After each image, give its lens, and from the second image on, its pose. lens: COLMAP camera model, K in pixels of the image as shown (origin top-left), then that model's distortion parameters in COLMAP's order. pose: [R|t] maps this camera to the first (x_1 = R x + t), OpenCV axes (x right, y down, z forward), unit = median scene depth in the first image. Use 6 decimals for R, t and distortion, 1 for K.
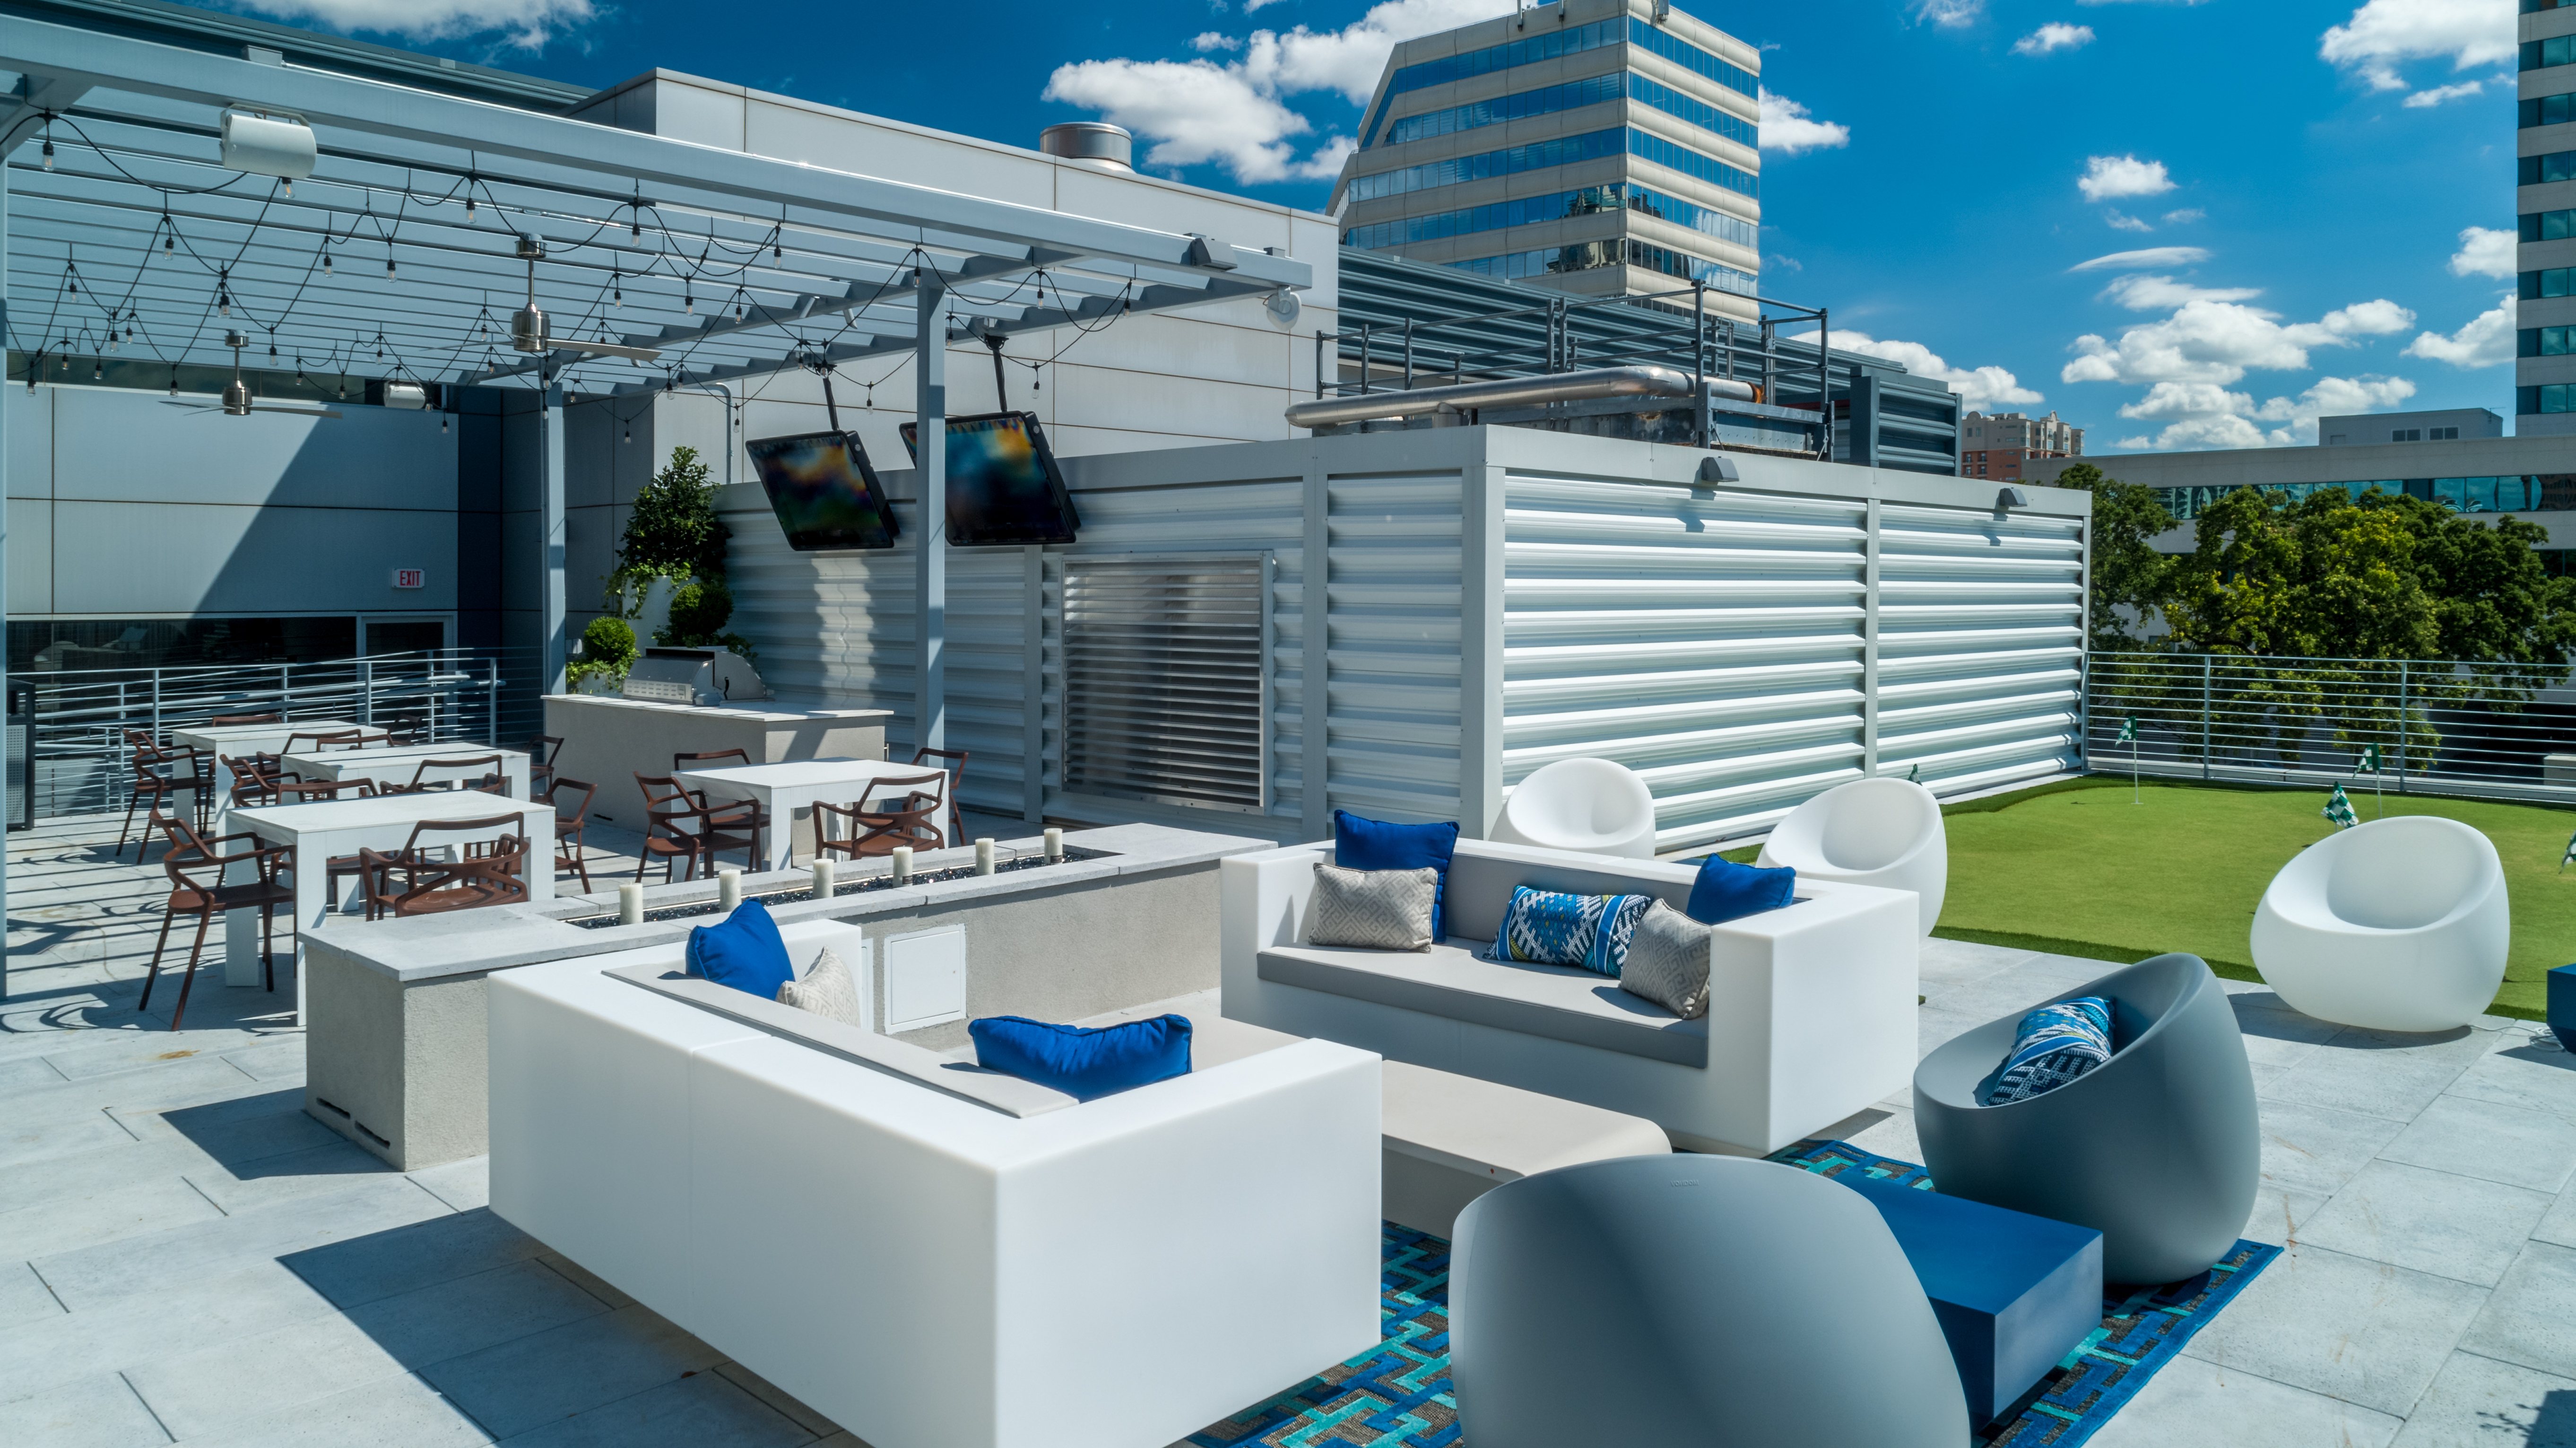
lens RADIAL K [[1780.7, 0, 1288.4], [0, 1780.7, 594.3], [0, 0, 1]] dist [-0.009088, -0.001606]
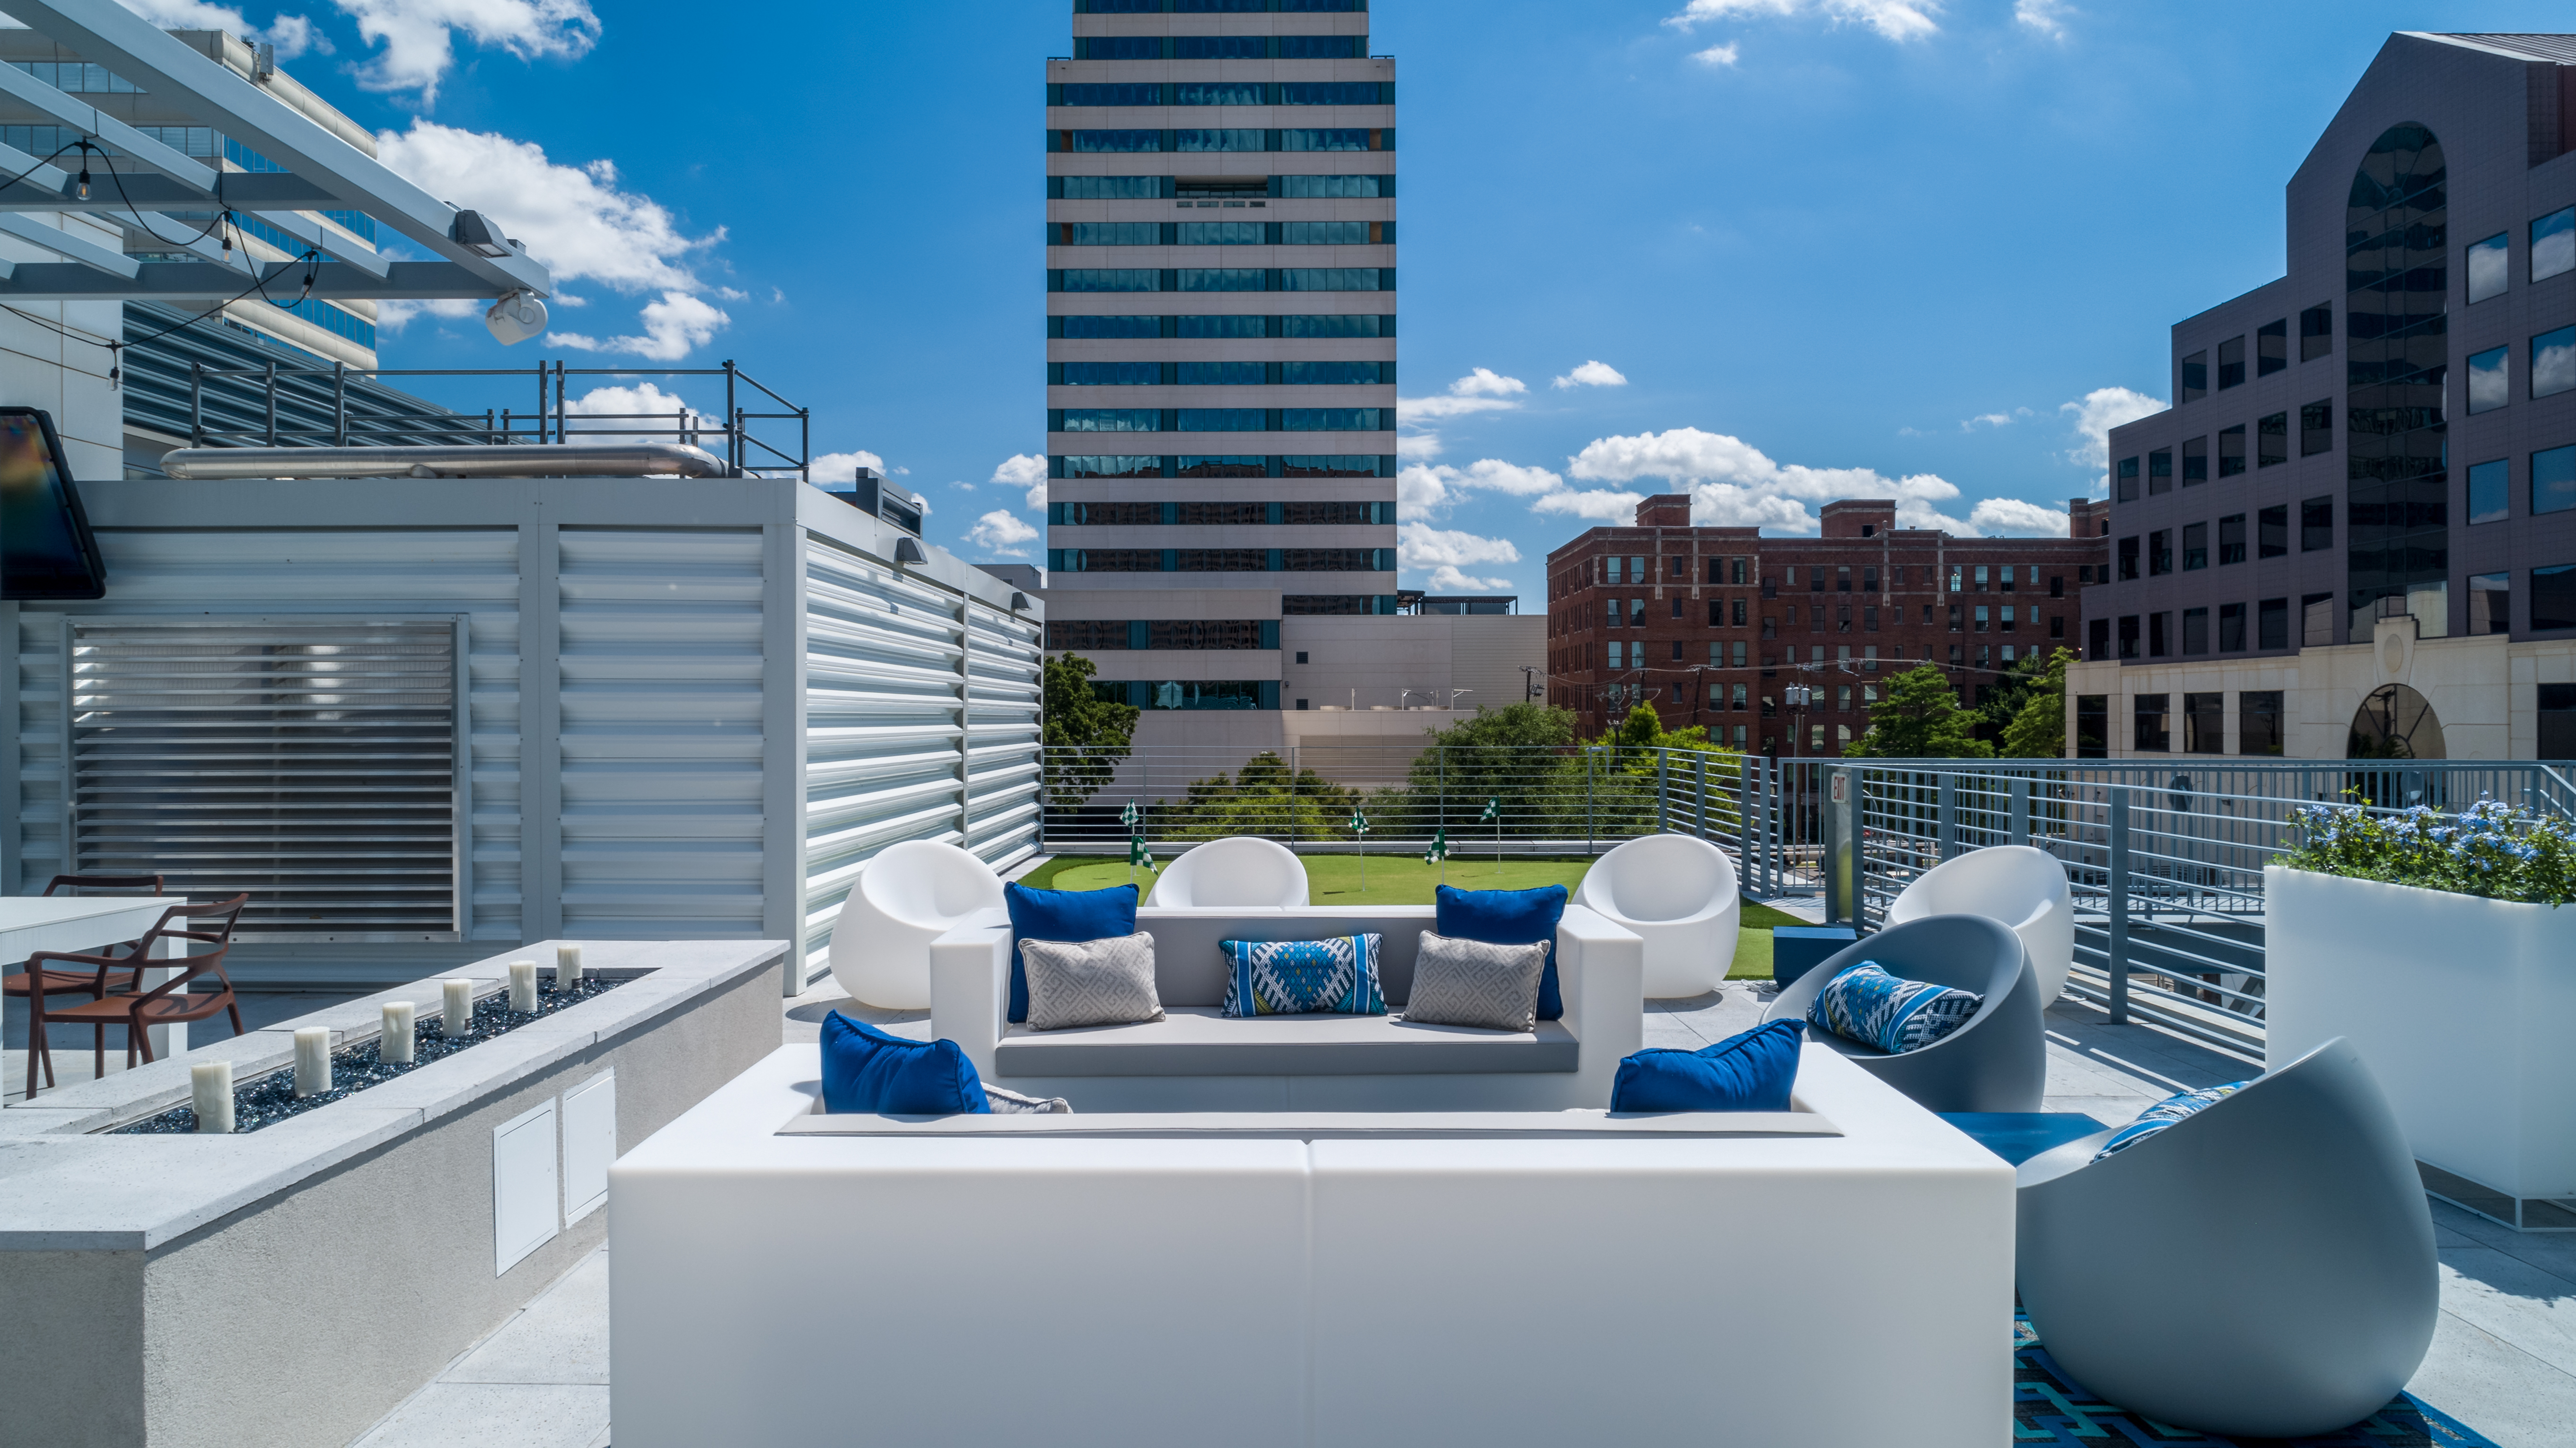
lens RADIAL K [[1750.9, 0, 1288.0], [0, 1750.9, 724.0], [0, 0, 1]] dist [-0.003937, -0.002654]
pose [[0.723876, -0.004949, 0.689913, -0.288518], [0.004561, 0.999987, 0.002387, 0.025260], [-0.689915, 0.001419, 0.723889, 0.166820]]
